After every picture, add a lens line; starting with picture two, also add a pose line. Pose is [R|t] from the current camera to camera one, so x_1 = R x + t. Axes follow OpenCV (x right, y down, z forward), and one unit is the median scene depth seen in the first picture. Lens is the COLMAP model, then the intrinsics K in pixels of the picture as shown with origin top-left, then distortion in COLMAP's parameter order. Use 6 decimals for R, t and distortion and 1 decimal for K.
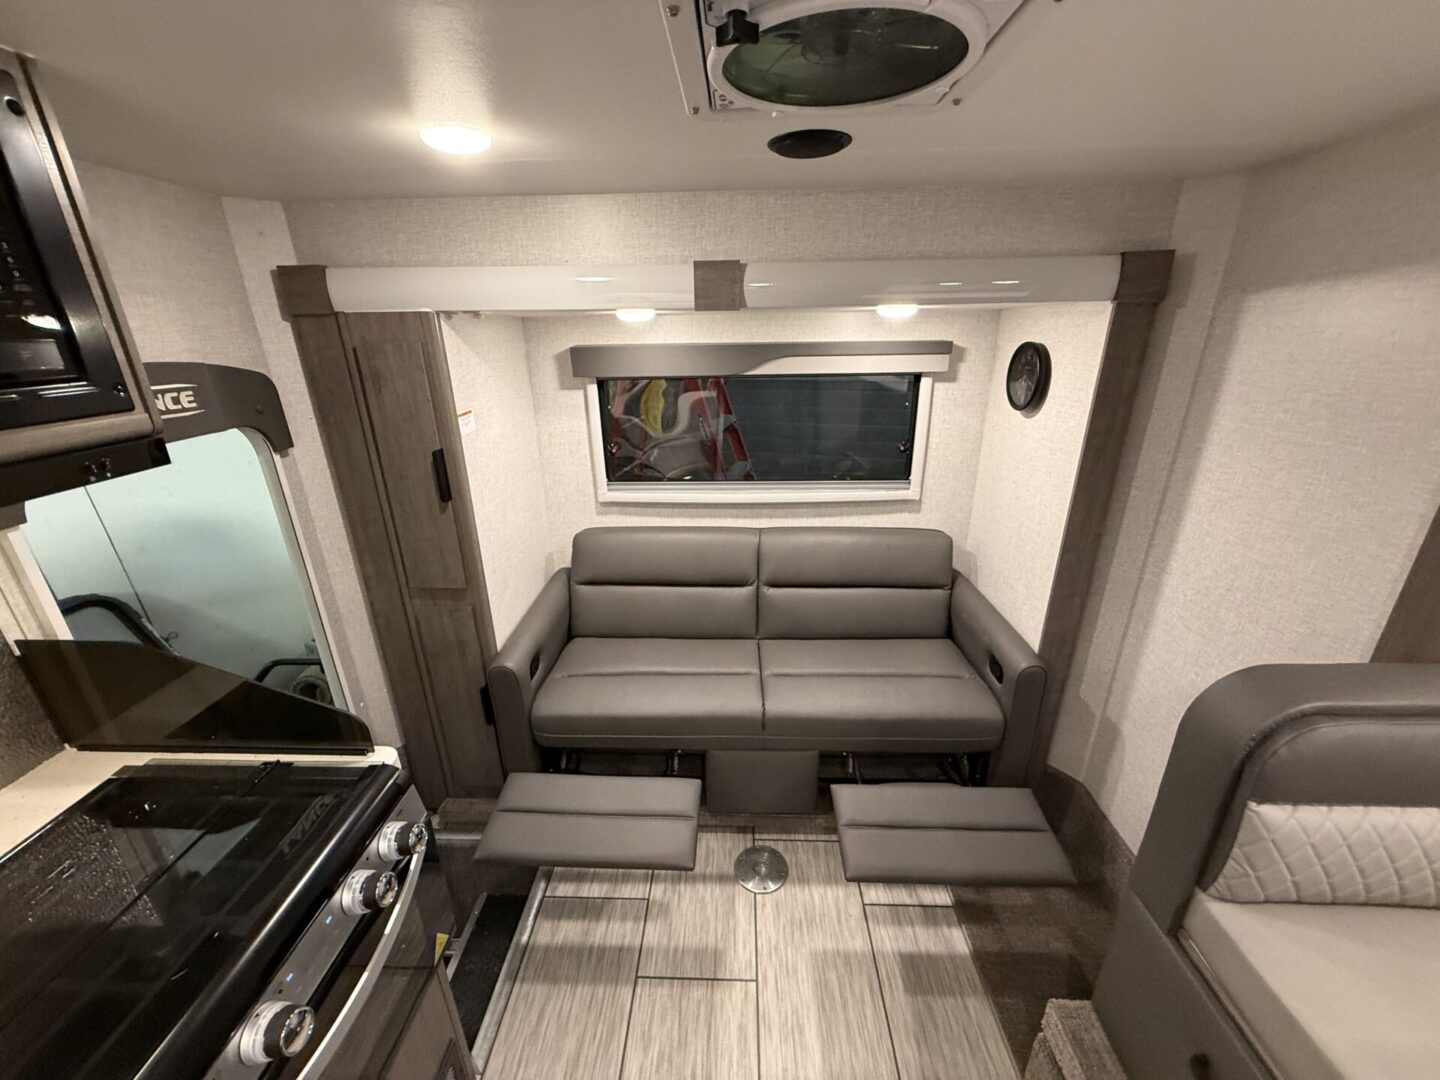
lens RADIAL K [[574.7, 0, 720.1], [0, 574.7, 542.3], [0, 0, 1]] dist [0.000255, -0.000188]
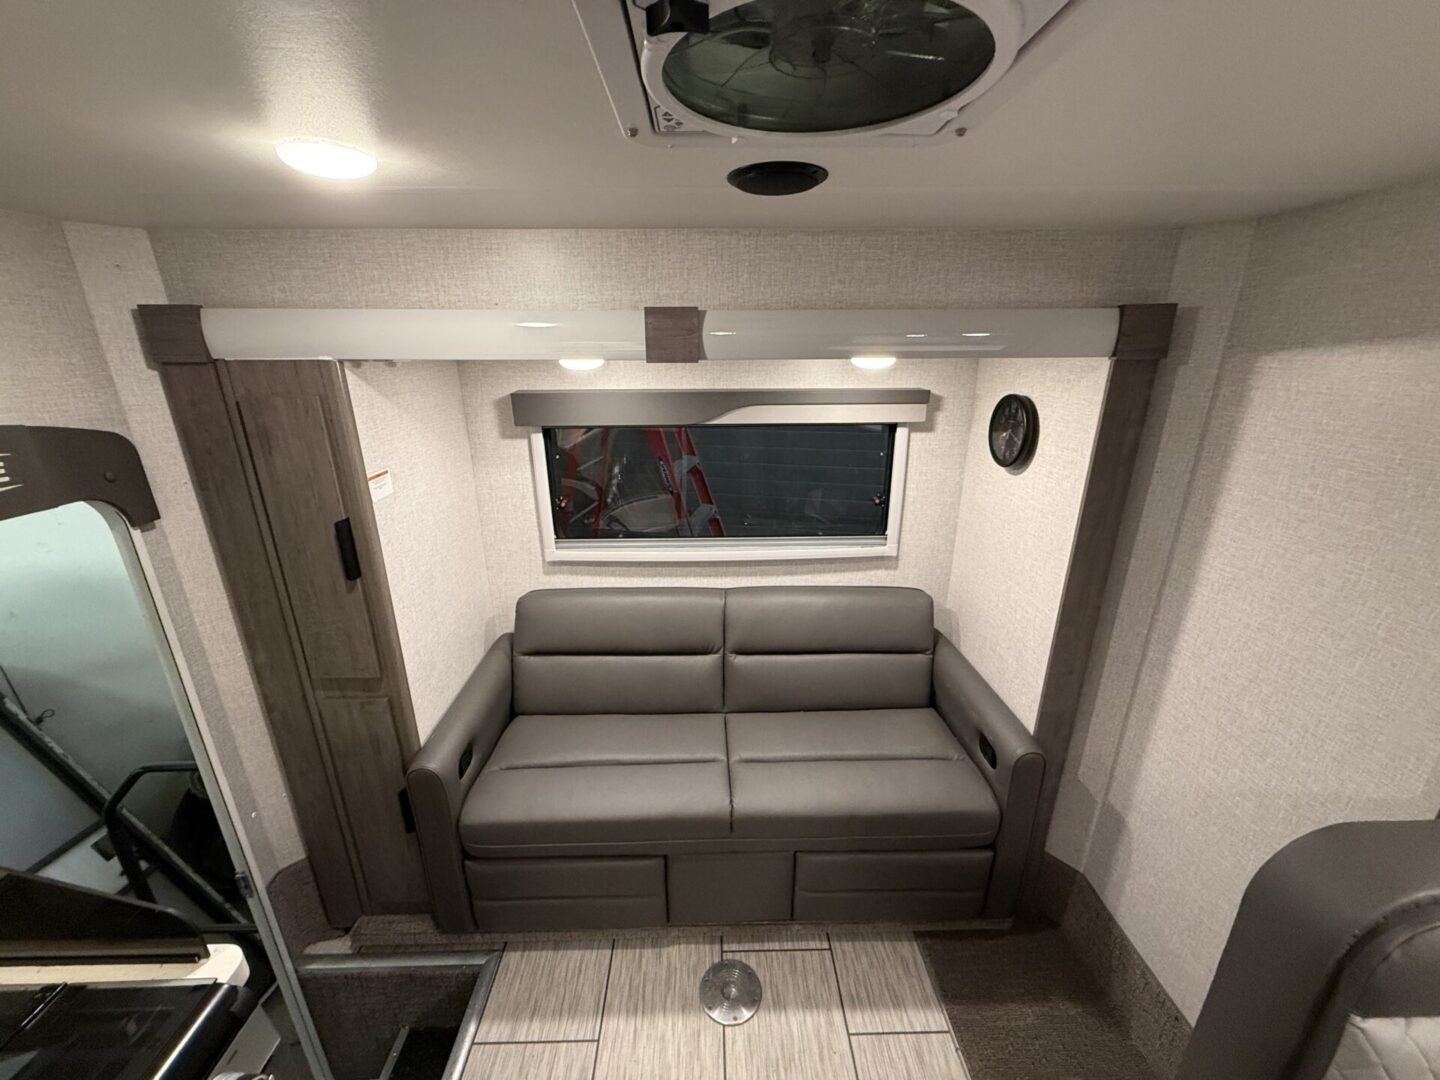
lens RADIAL K [[574.7, 0, 719.7], [0, 574.7, 542.5], [0, 0, 1]] dist [0.000255, -0.000188]
pose [[0.998381, -0.008074, 0.056297, 0.014799], [0.010398, 0.999100, -0.041111, -0.093000], [-0.055915, 0.041630, 0.997567, 0.137399]]
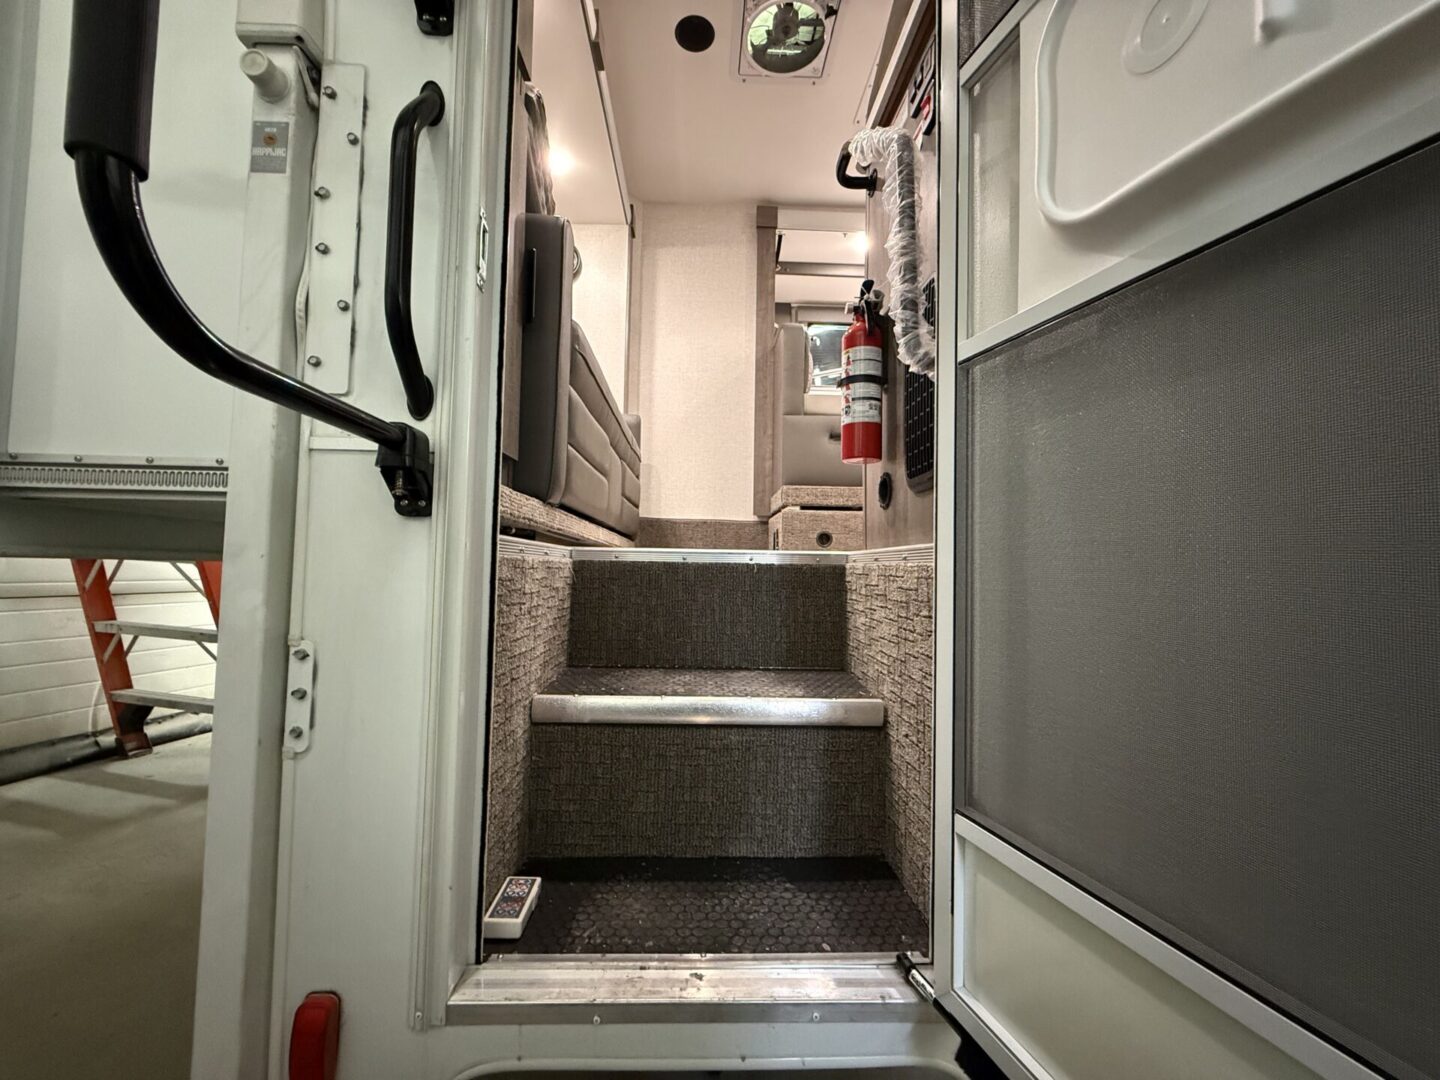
lens RADIAL K [[574.7, 0, 715.5], [0, 574.7, 542.4], [0, 0, 1]] dist [0.000255, -0.000188]
pose [[-0.066003, 0.056843, 0.996199, -1.283466], [0.345044, 0.938085, -0.030666, 0.792189], [-0.936263, 0.341709, -0.081530, 1.214643]]
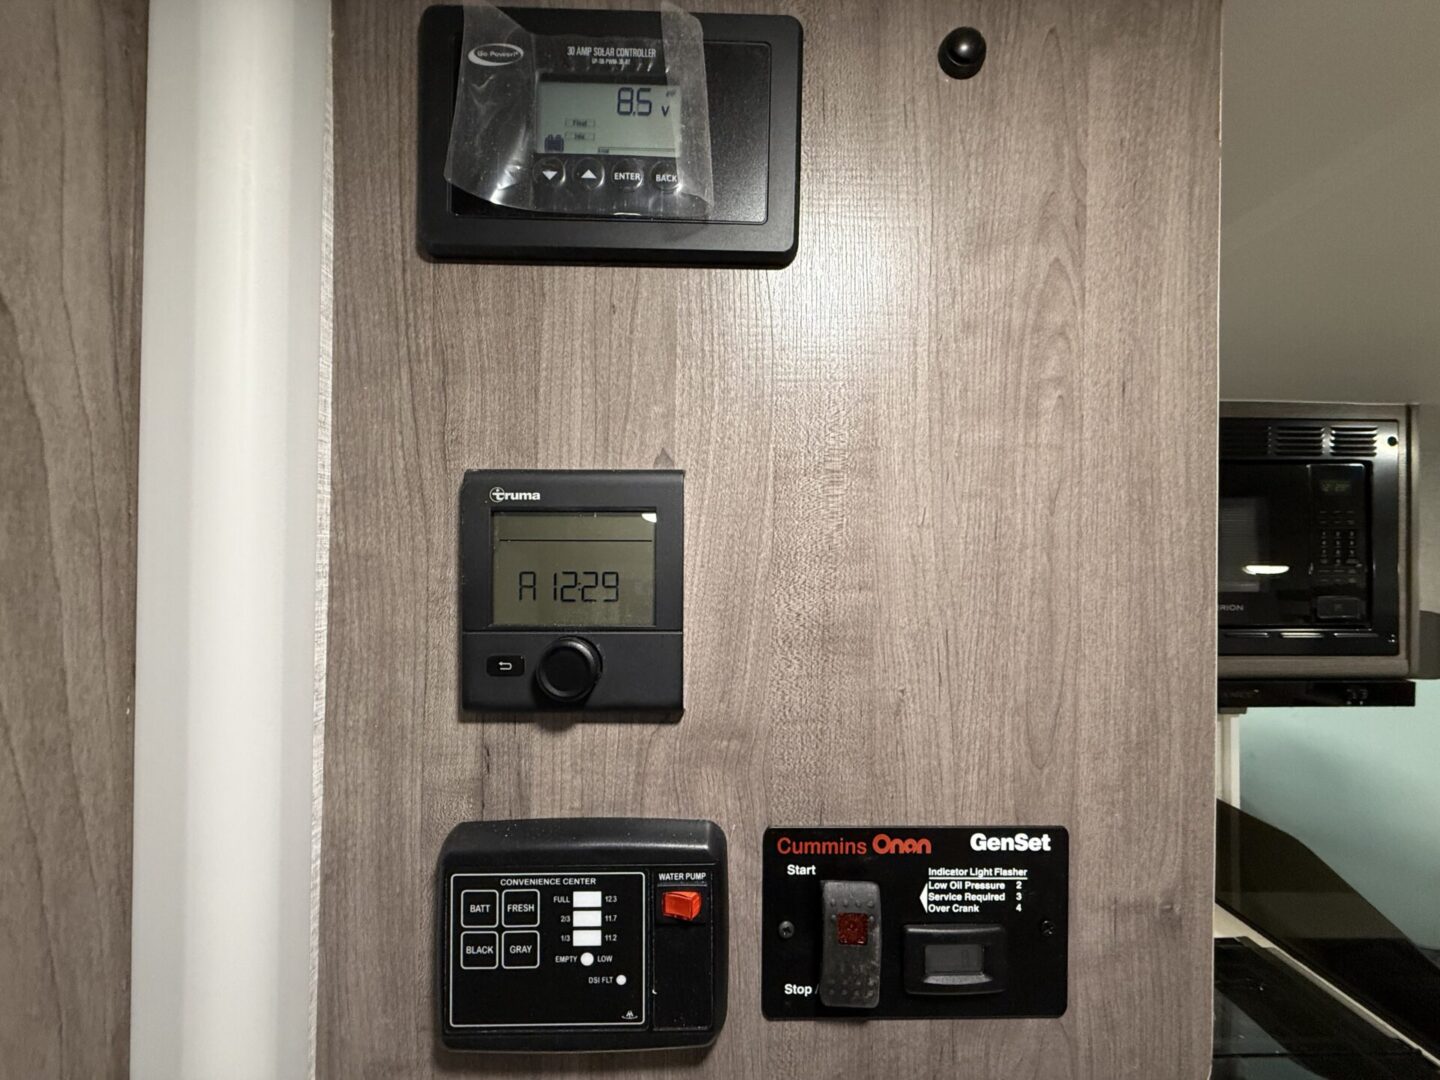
lens RADIAL K [[574.7, 0, 716.2], [0, 574.7, 540.0], [0, 0, 1]] dist [0.000255, -0.000188]
pose [[0.045061, 0.000043, -0.998984, 0.042754], [-0.366262, 0.930366, -0.016481, 0.041368], [0.929420, 0.366633, 0.041939, -0.221455]]
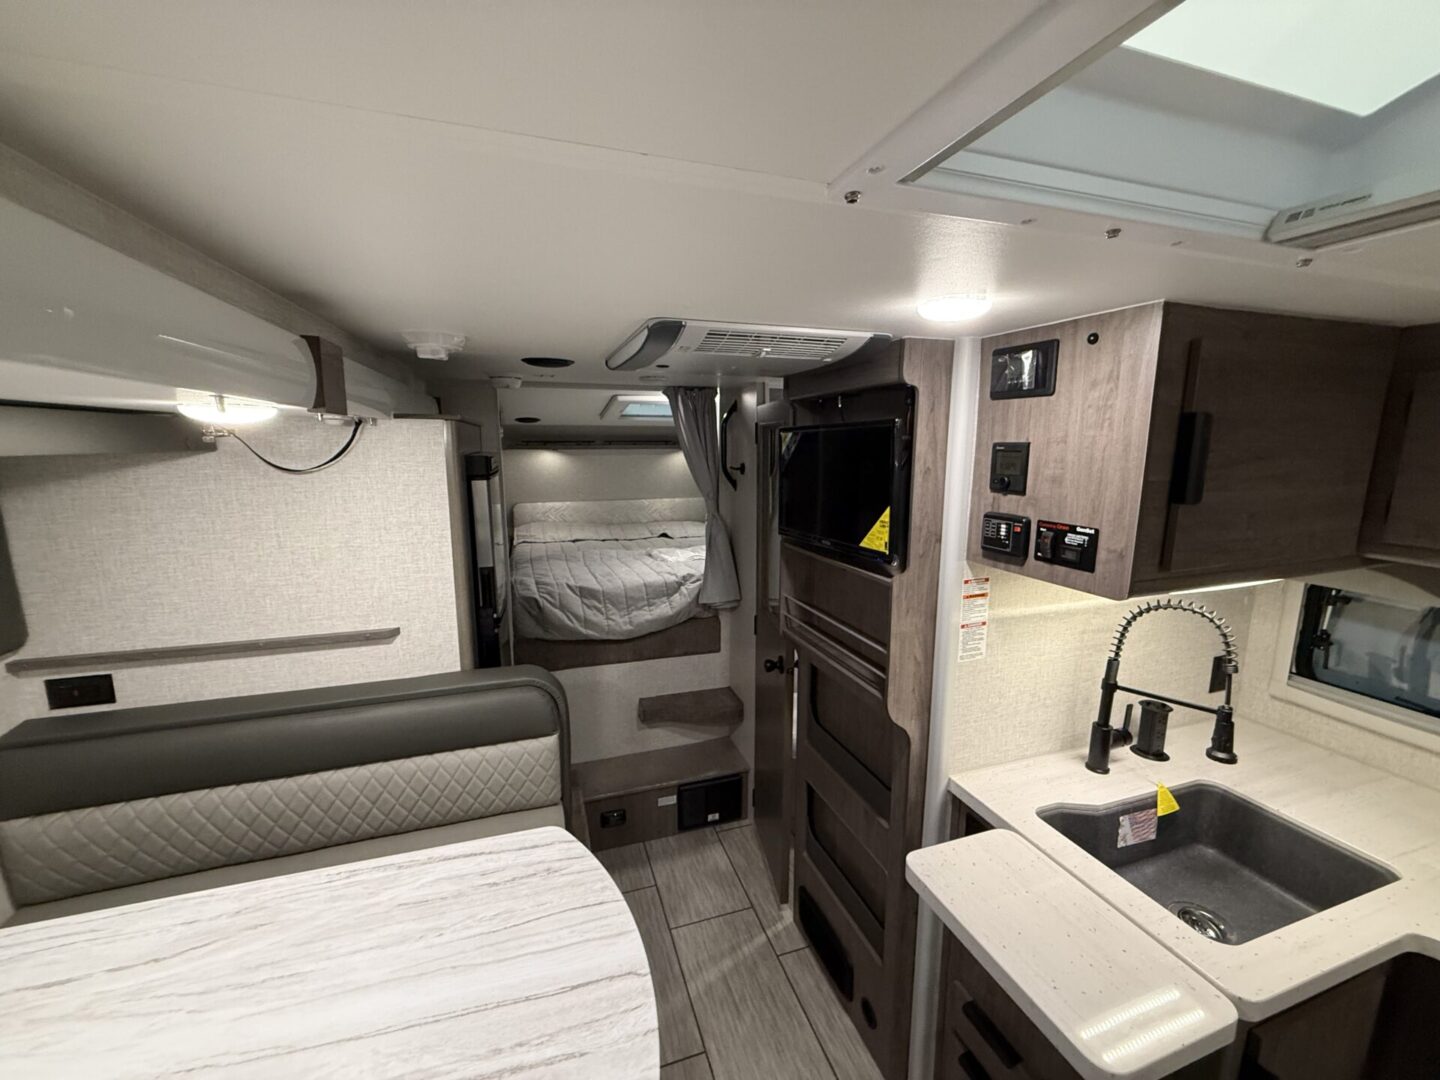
lens RADIAL K [[574.7, 0, 720.2], [0, 574.7, 543.2], [0, 0, 1]] dist [0.000255, -0.000188]
pose [[-0.936635, 0.075606, -0.342050, 0.541704], [-0.113175, 0.858759, 0.499725, -0.198570], [0.331521, 0.506771, -0.795787, 0.314482]]
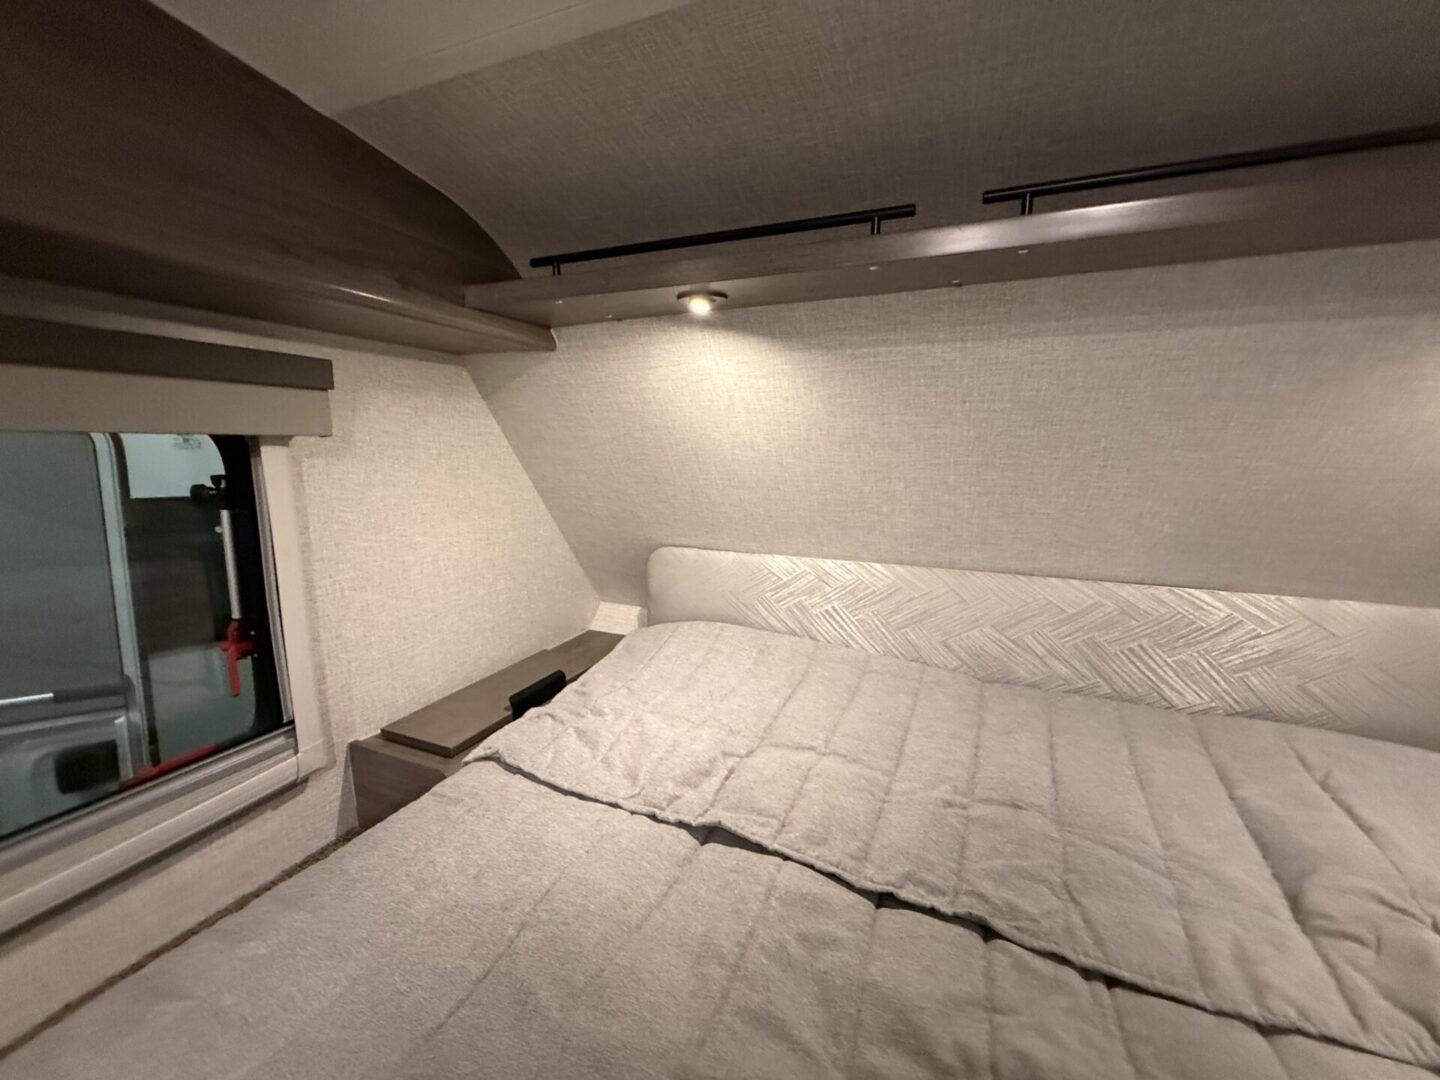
lens RADIAL K [[574.7, 0, 720.8], [0, 574.7, 541.3], [0, 0, 1]] dist [0.000255, -0.000188]
pose [[-0.932493, -0.052084, 0.357412, 0.099854], [0.137075, 0.864485, 0.483608, 0.807065], [-0.334165, 0.499953, -0.798987, -1.823912]]
